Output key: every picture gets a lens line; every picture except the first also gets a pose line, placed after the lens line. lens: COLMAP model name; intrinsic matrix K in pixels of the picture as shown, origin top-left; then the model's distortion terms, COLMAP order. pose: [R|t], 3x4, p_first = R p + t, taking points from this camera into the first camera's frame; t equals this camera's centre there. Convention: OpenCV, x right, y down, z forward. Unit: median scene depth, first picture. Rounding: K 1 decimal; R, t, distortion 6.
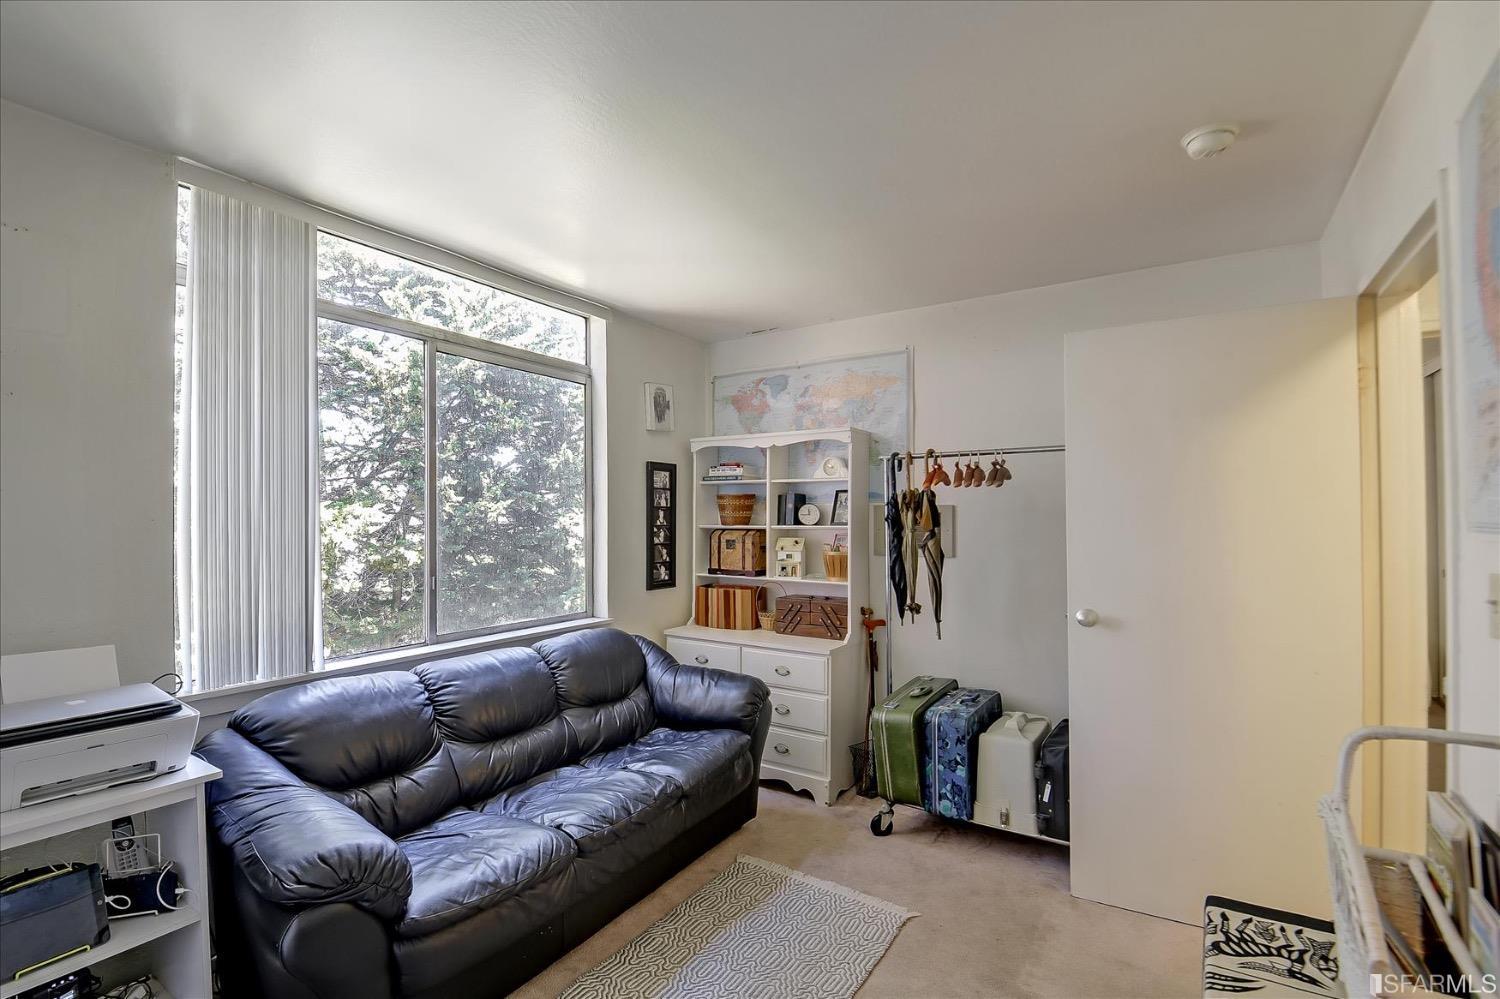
lens RADIAL K [[711.9, 0, 738.4], [0, 711.9, 511.3], [0, 0, 1]] dist [0.020826, -0.023952]
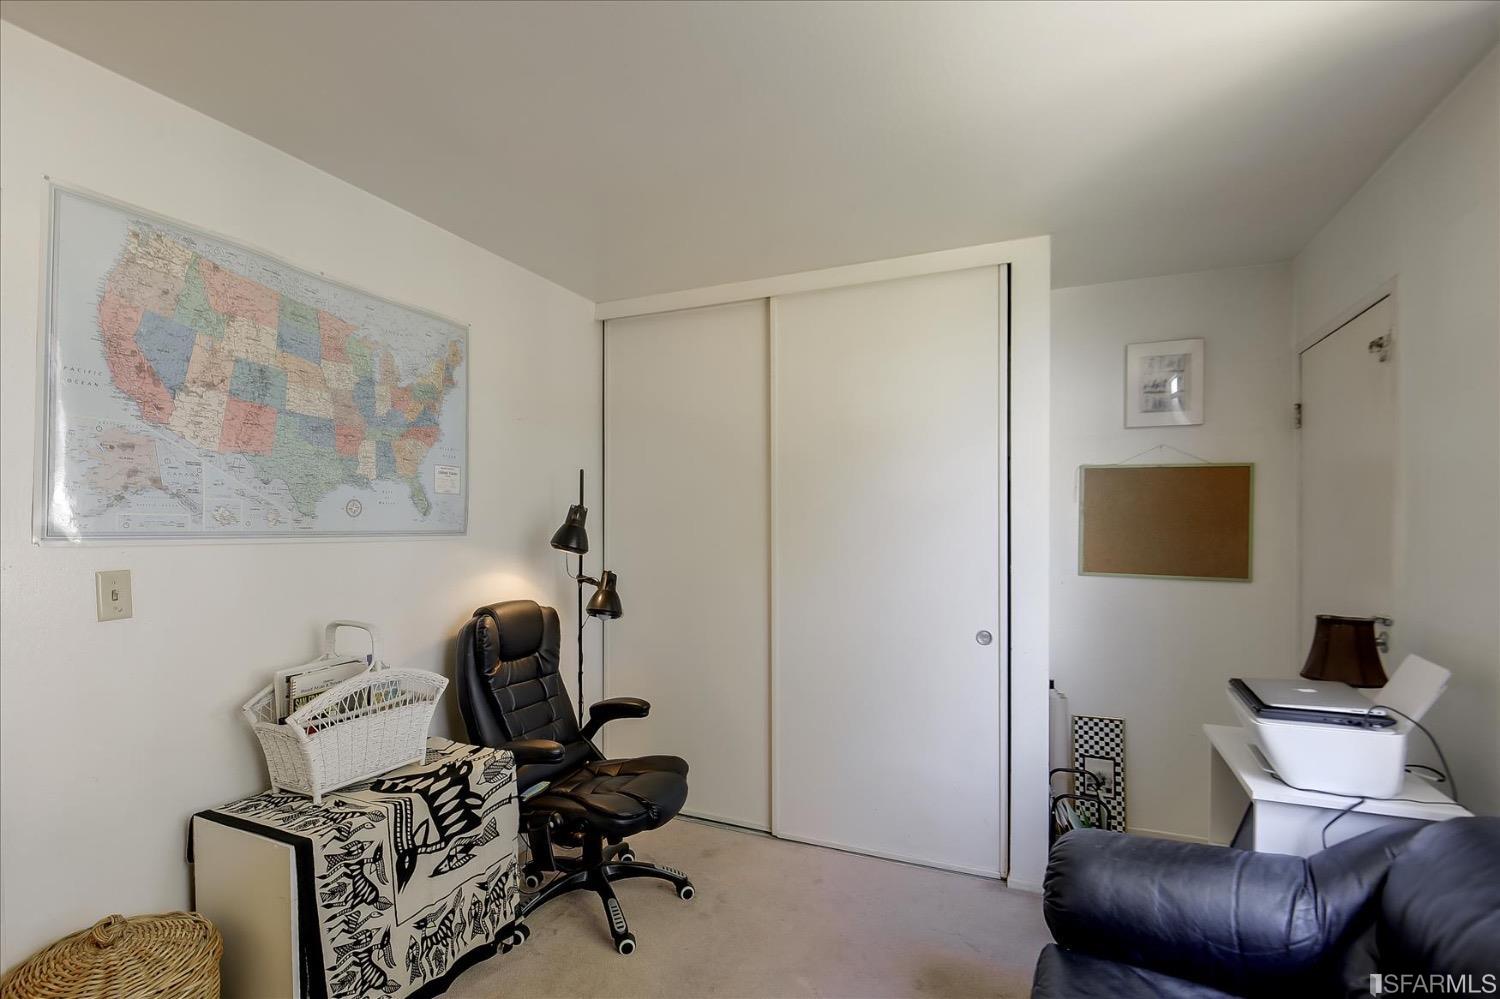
lens RADIAL K [[711.9, 0, 738.4], [0, 711.9, 511.3], [0, 0, 1]] dist [0.020826, -0.023952]
pose [[-0.980974, -0.002179, -0.194126, 0.062278], [0.001287, 0.999842, -0.017725, 0.000612], [0.194134, -0.017638, -0.980816, 0.864133]]
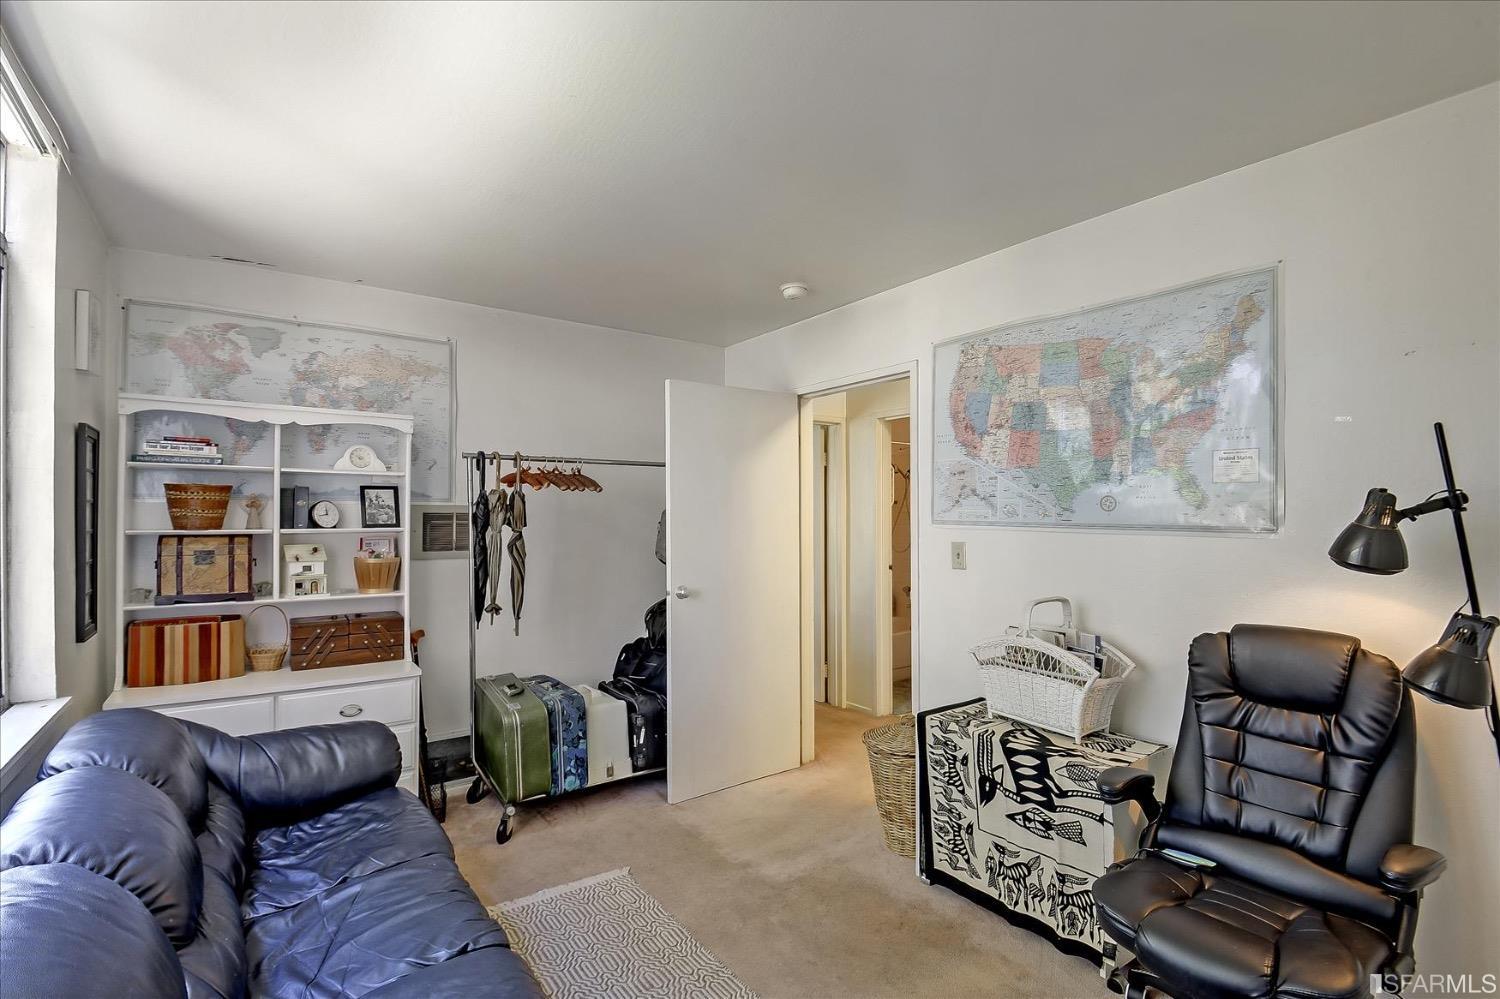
lens RADIAL K [[711.9, 0, 738.4], [0, 711.9, 511.3], [0, 0, 1]] dist [0.020826, -0.023952]
pose [[0.352486, 0.006577, 0.935794, -0.494123], [-0.009002, 0.999953, -0.003637, -0.000301], [-0.935774, -0.007142, 0.352529, 0.287348]]
